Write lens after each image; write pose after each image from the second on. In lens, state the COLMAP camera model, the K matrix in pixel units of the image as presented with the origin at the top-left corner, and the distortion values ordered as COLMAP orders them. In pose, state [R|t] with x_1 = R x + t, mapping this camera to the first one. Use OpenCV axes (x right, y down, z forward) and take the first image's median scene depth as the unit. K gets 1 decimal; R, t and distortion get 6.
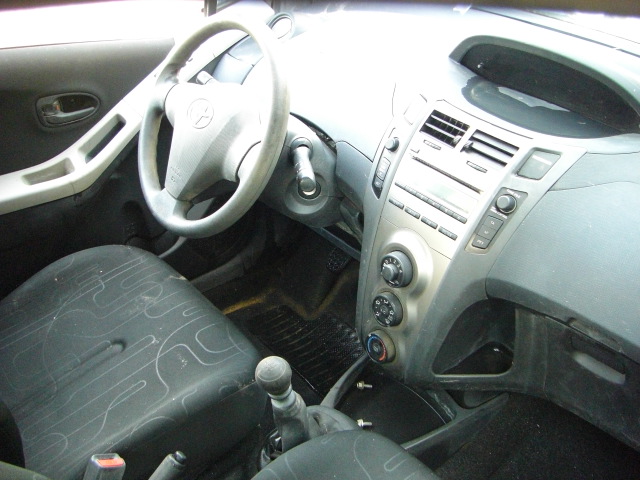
lens RADIAL K [[729.7, 0, 320.0], [0, 729.7, 240.0], [0, 0, 1]] dist [-0.208709, 0.203815]
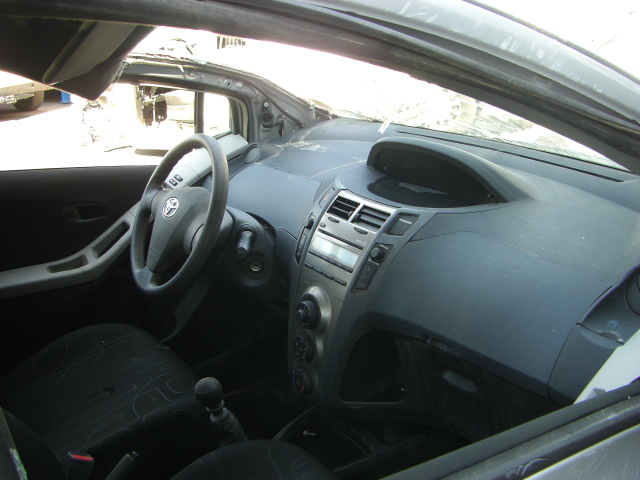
lens RADIAL K [[729.7, 0, 320.0], [0, 729.7, 240.0], [0, 0, 1]] dist [-0.208709, 0.203815]
pose [[0.995763, -0.023788, -0.088825, 0.239624], [0.002119, 0.971638, -0.236464, 0.213051], [0.091931, 0.235274, 0.967572, -0.278562]]
